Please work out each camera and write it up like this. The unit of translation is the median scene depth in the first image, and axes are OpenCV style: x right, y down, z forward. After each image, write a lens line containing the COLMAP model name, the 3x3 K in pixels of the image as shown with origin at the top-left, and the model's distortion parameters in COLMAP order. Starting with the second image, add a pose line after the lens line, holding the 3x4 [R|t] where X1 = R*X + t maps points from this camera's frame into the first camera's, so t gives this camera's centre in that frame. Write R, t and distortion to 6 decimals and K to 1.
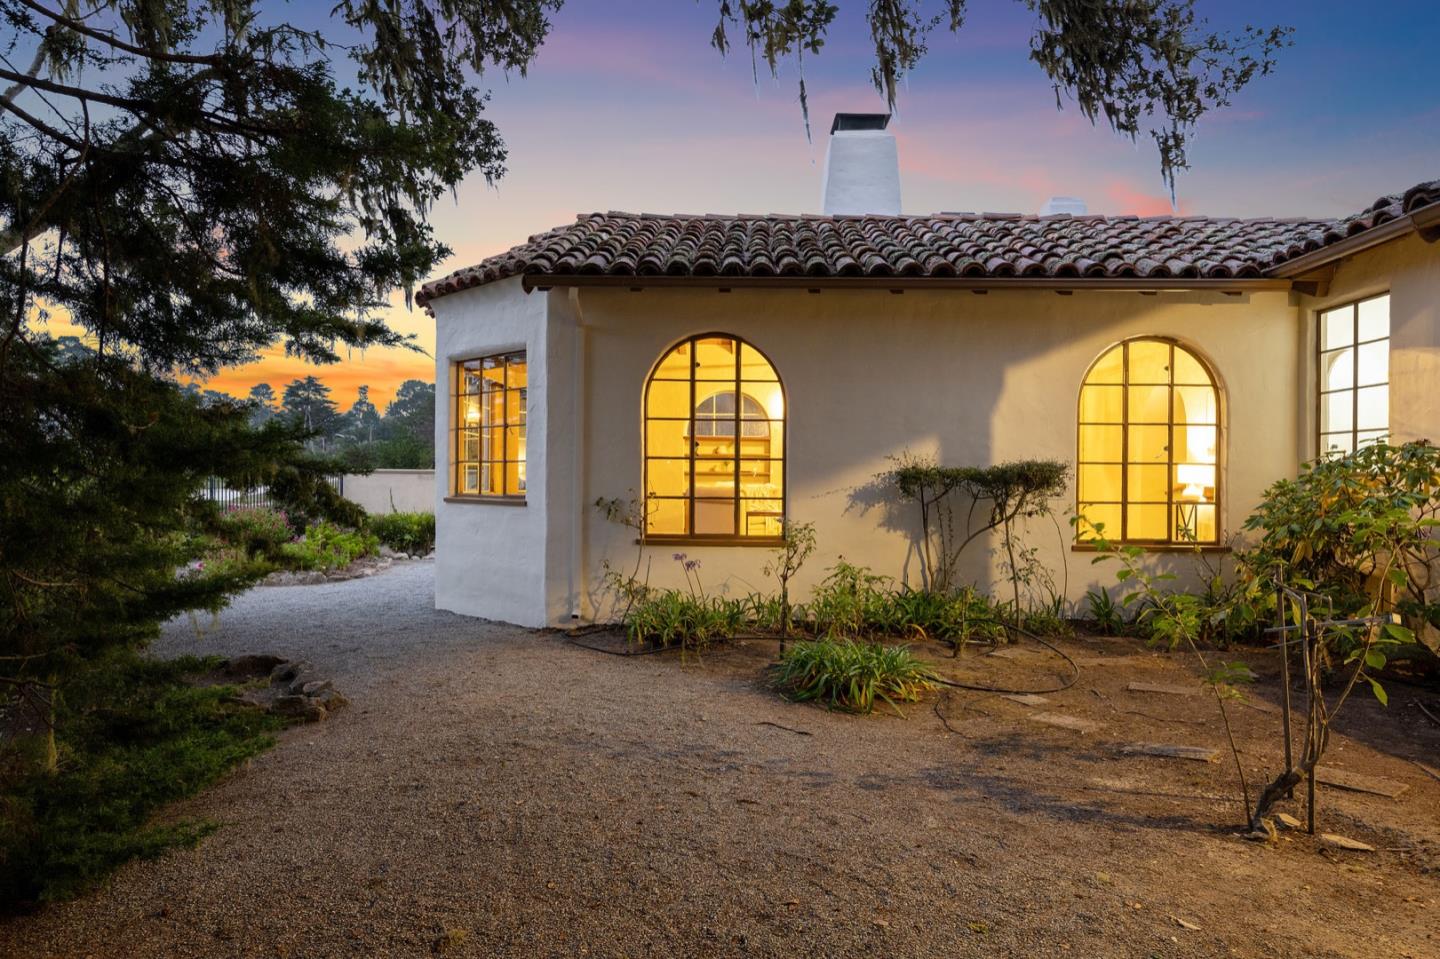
lens RADIAL K [[919.3, 0, 726.0], [0, 919.3, 480.6], [0, 0, 1]] dist [-0.013086, -0.002333]
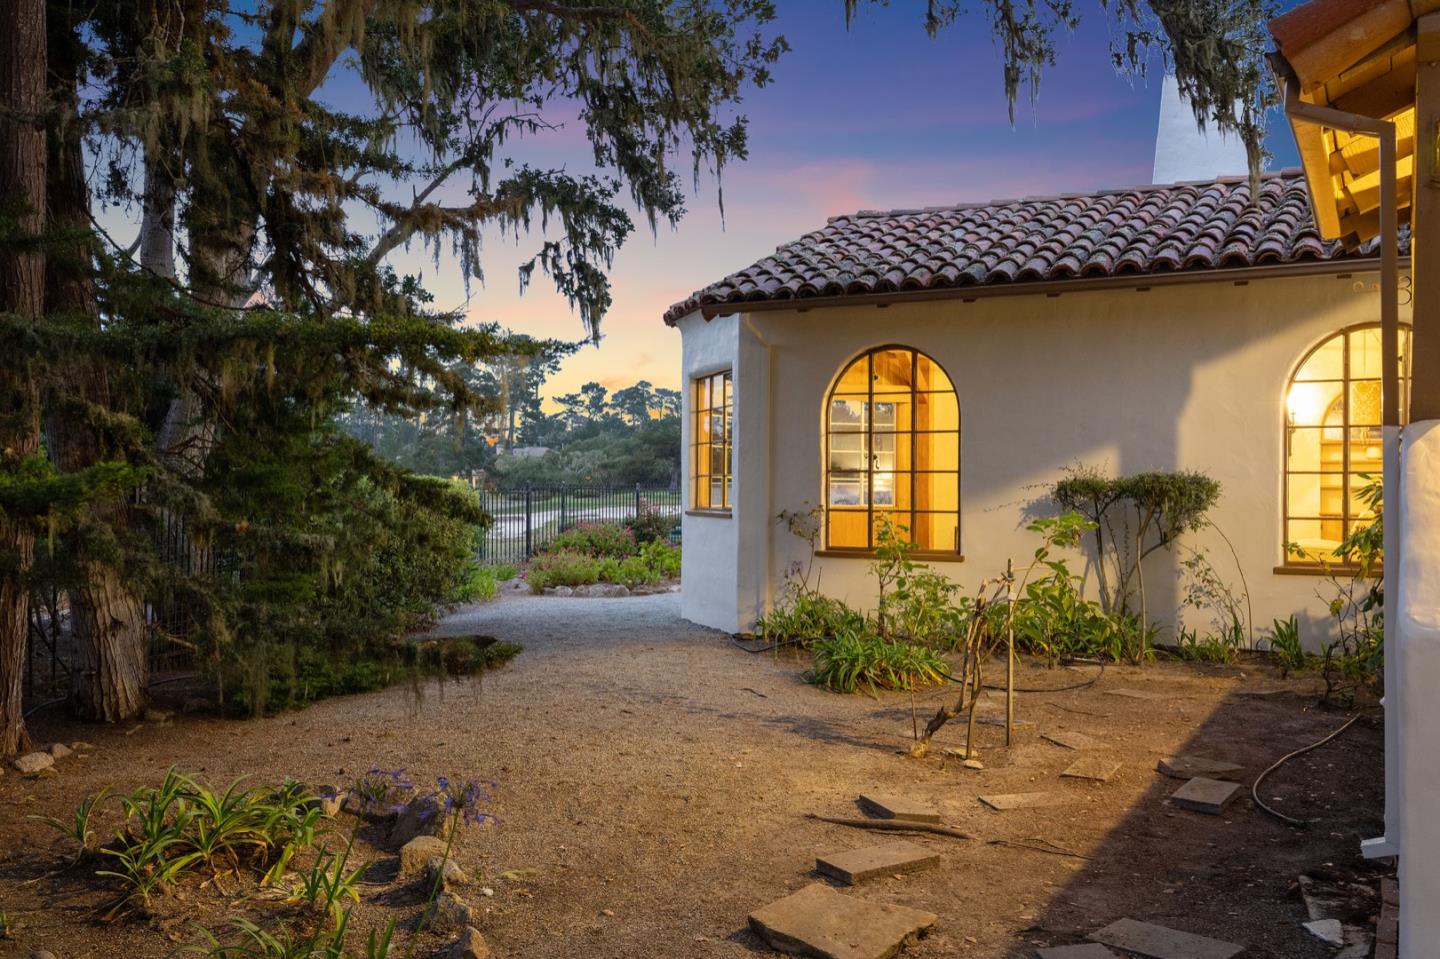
lens RADIAL K [[1263.7, 0, 720.0], [0, 1263.7, 479.5], [0, 0, 1]] dist [-0.040153, 0.002168]
pose [[0.891235, -0.006341, -0.453498, 0.447192], [0.000292, 0.999910, -0.013406, 0.002950], [0.453542, 0.011815, 0.891156, -0.303867]]
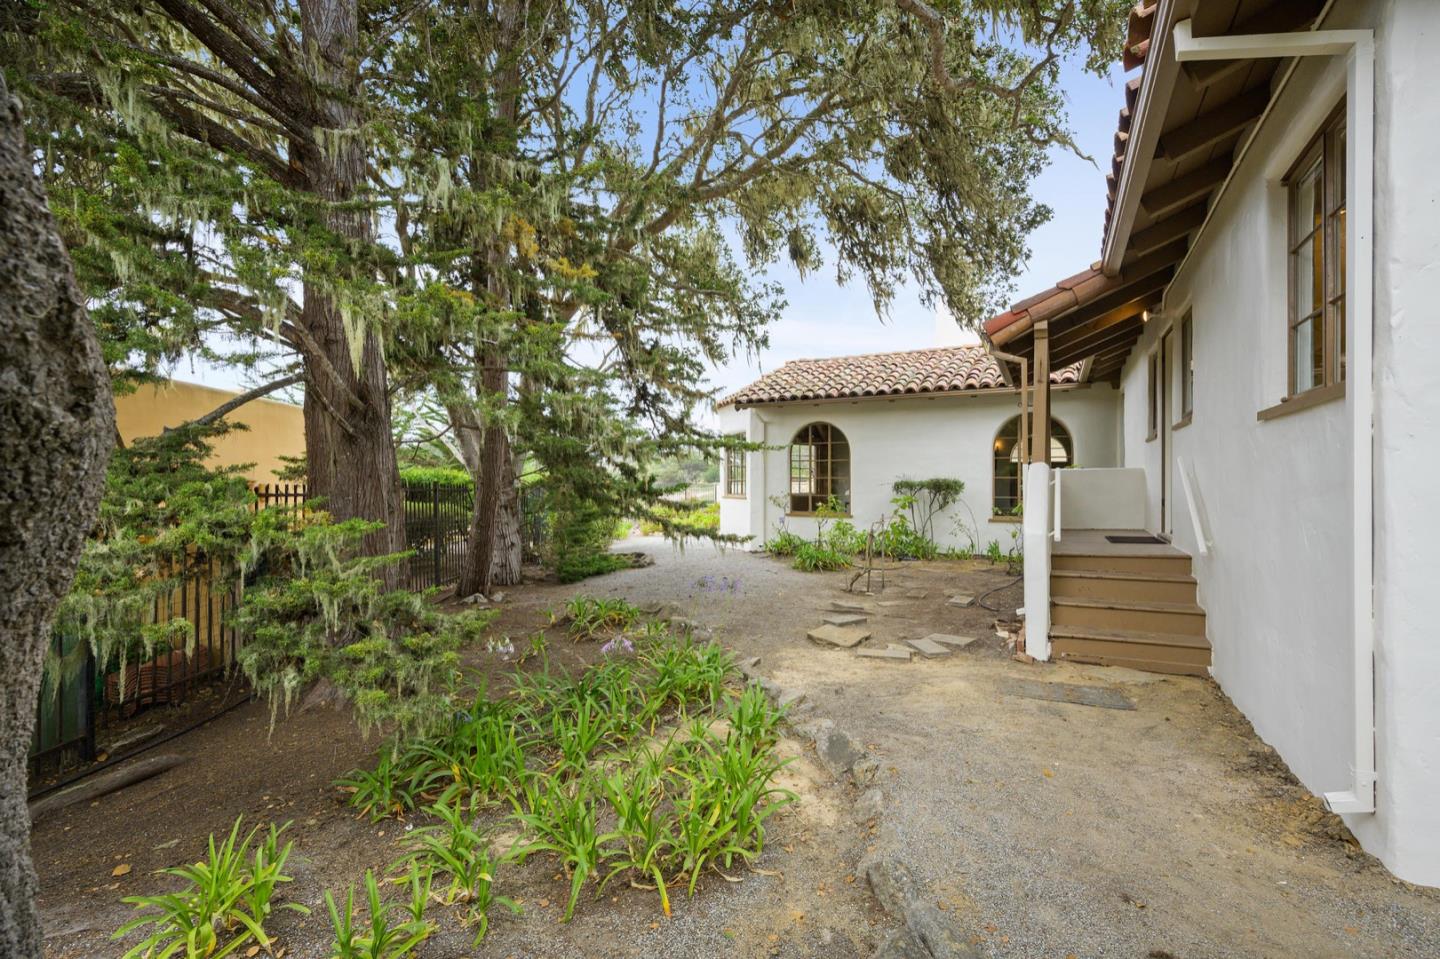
lens RADIAL K [[643.8, 0, 733.5], [0, 643.8, 484.1], [0, 0, 1]] dist [0.000019, -0.000050]
pose [[0.906779, -0.009043, -0.421509, 0.464702], [0.006332, 0.999949, -0.007832, 0.001438], [0.421559, 0.004433, 0.906790, -0.516816]]
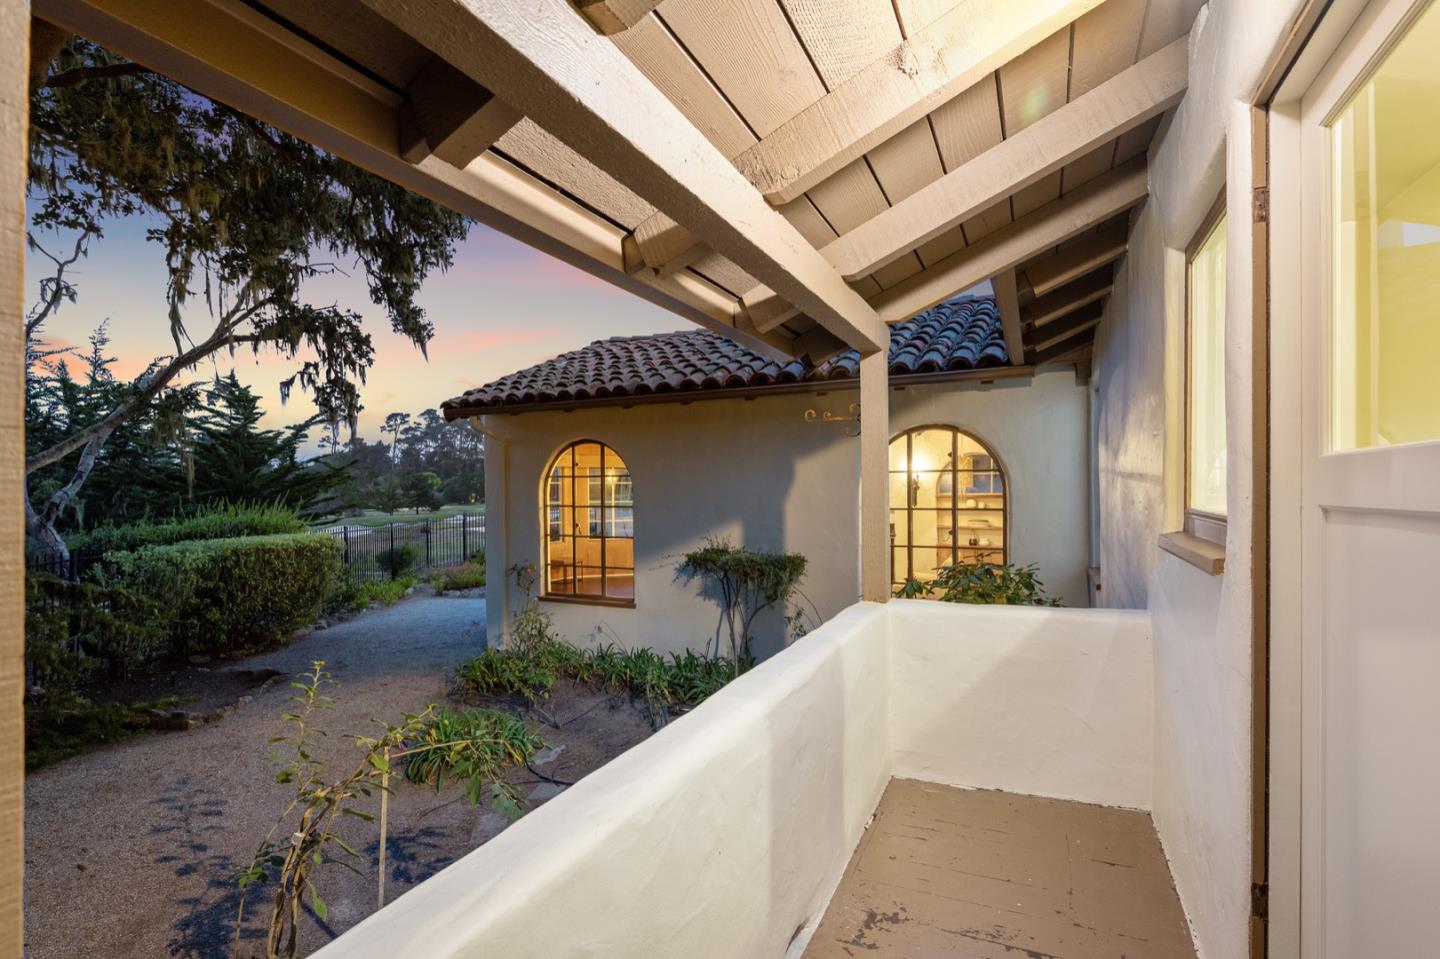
lens RADIAL K [[697.2, 0, 720.0], [0, 697.2, 479.5], [0, 0, 1]] dist [-0.003829, -0.000480]
pose [[0.913822, -0.021179, -0.405563, 0.565429], [0.015942, 0.999740, -0.016288, -0.086506], [0.405803, 0.008419, 0.913922, 0.178862]]
